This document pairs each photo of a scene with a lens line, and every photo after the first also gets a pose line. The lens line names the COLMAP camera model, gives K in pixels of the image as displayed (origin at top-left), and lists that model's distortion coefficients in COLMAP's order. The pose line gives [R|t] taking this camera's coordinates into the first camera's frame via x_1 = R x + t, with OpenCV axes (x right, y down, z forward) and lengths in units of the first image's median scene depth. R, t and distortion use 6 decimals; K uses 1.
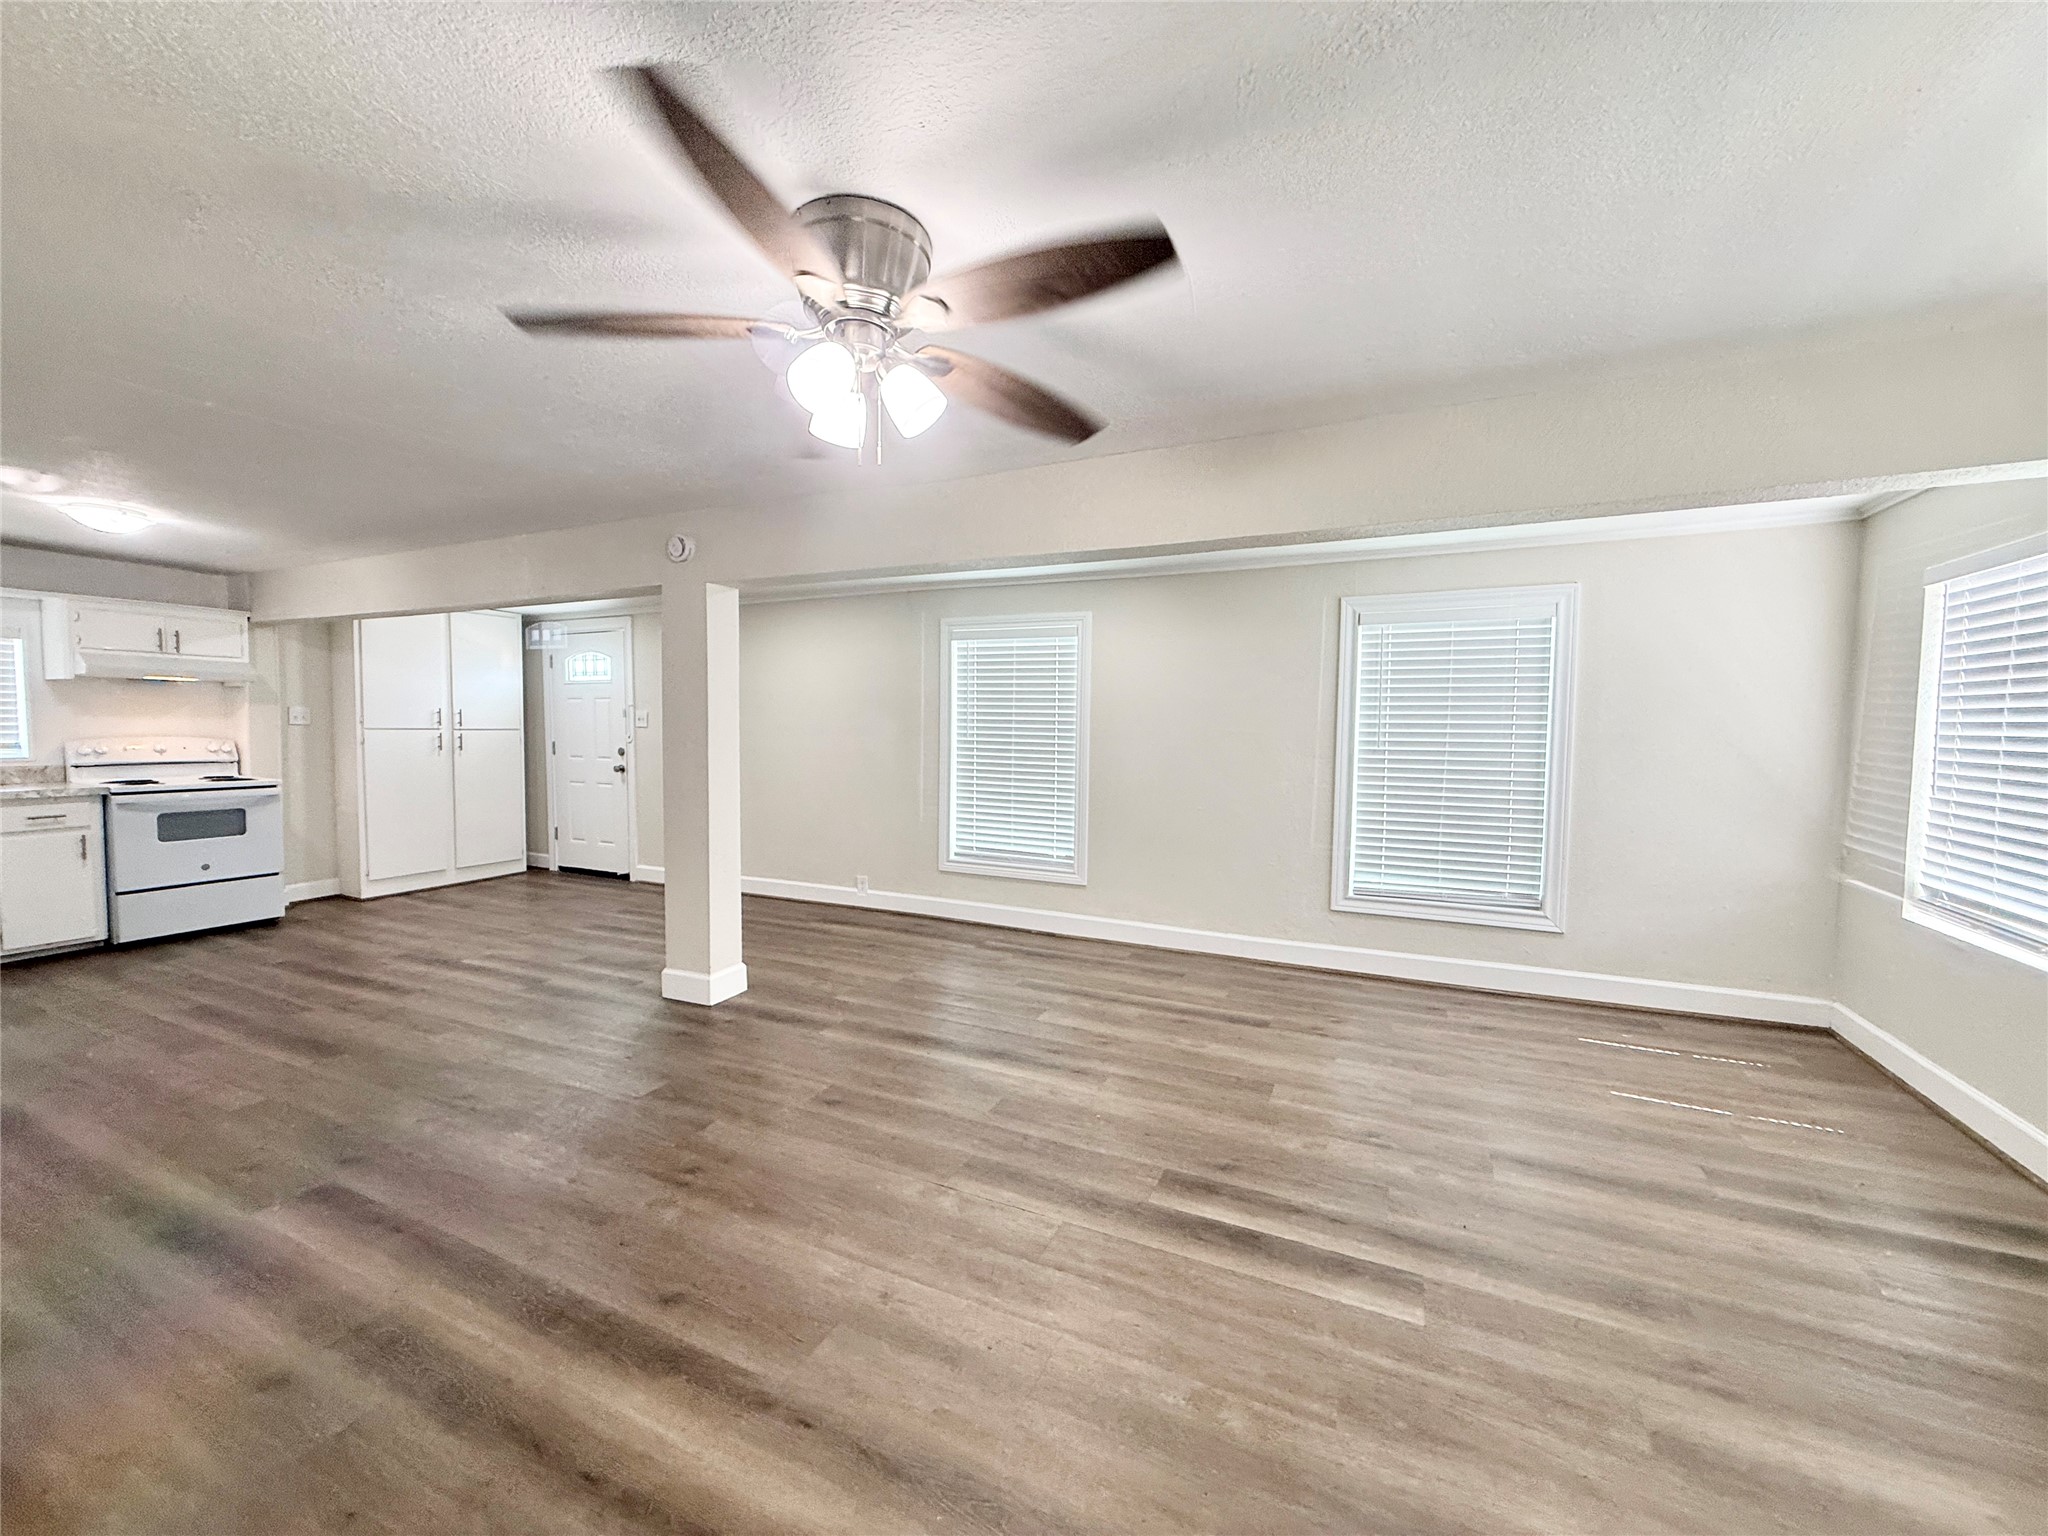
lens RADIAL K [[815.8, 0, 1018.1], [0, 815.8, 768.8], [0, 0, 1]] dist [0.000527, -0.000438]
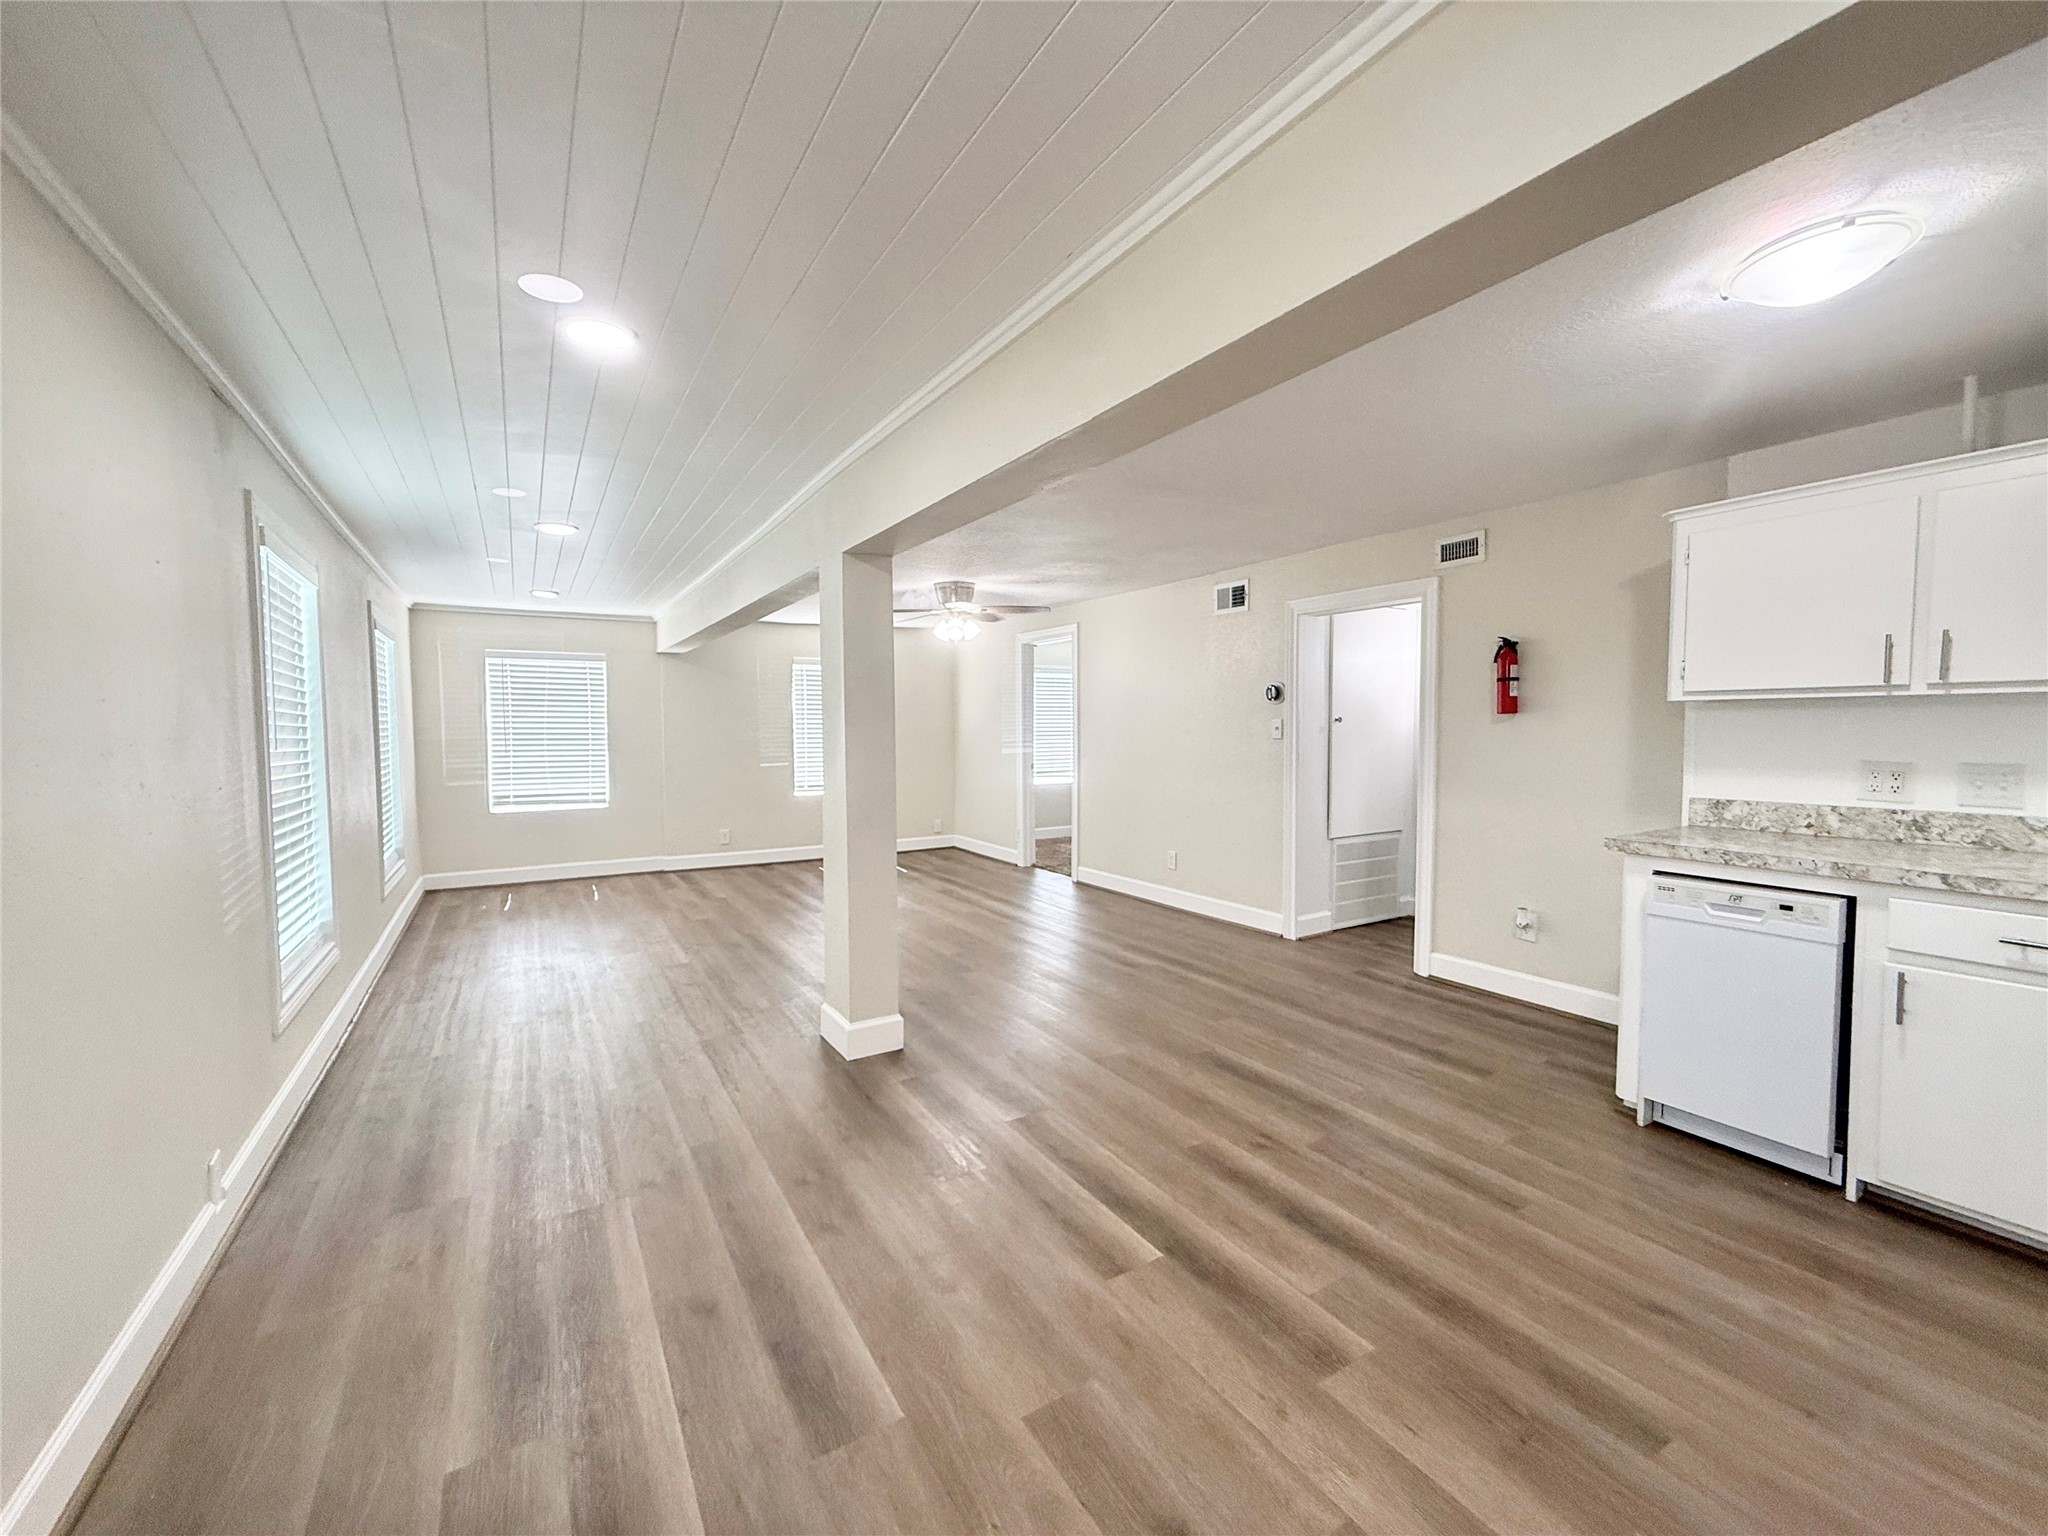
lens RADIAL K [[815.8, 0, 1018.1], [0, 815.8, 768.8], [0, 0, 1]] dist [0.000527, -0.000438]
pose [[-0.836916, -0.034205, 0.546261, -0.825655], [0.024163, 0.994763, 0.099308, -0.074083], [-0.546797, 0.096312, -0.831707, 1.347104]]
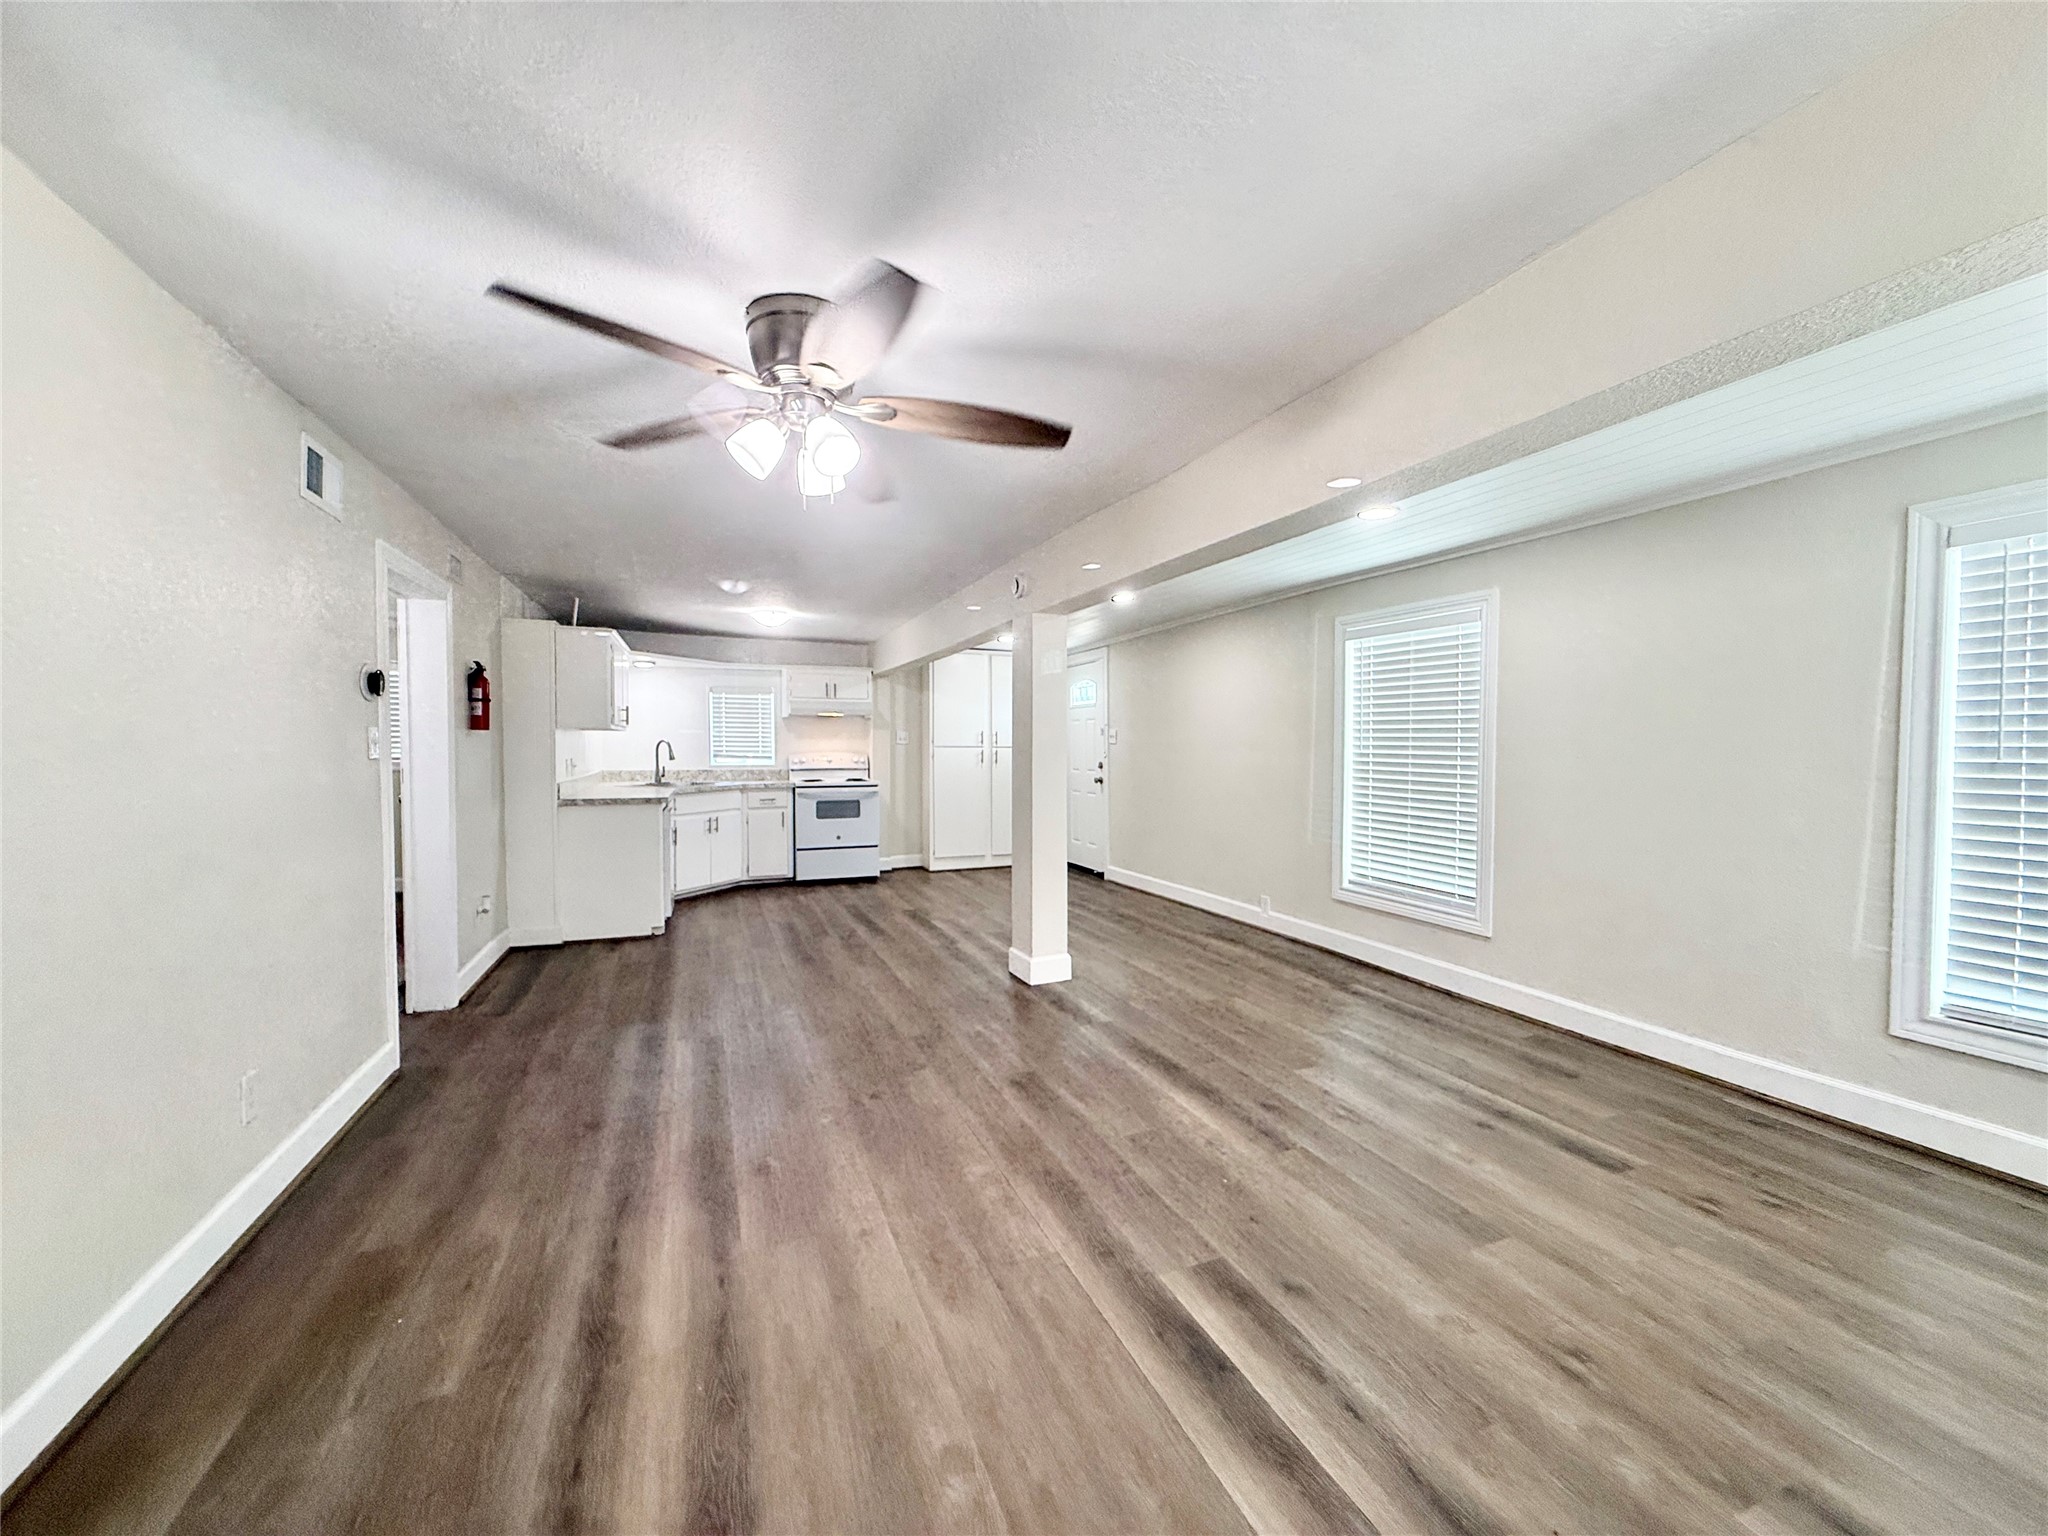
lens RADIAL K [[815.8, 0, 1018.1], [0, 815.8, 768.8], [0, 0, 1]] dist [0.000527, -0.000438]
pose [[0.731151, 0.010343, -0.682138, 0.302769], [-0.028380, 0.999481, -0.015264, 0.006877], [0.681626, 0.030519, 0.731064, 0.122838]]
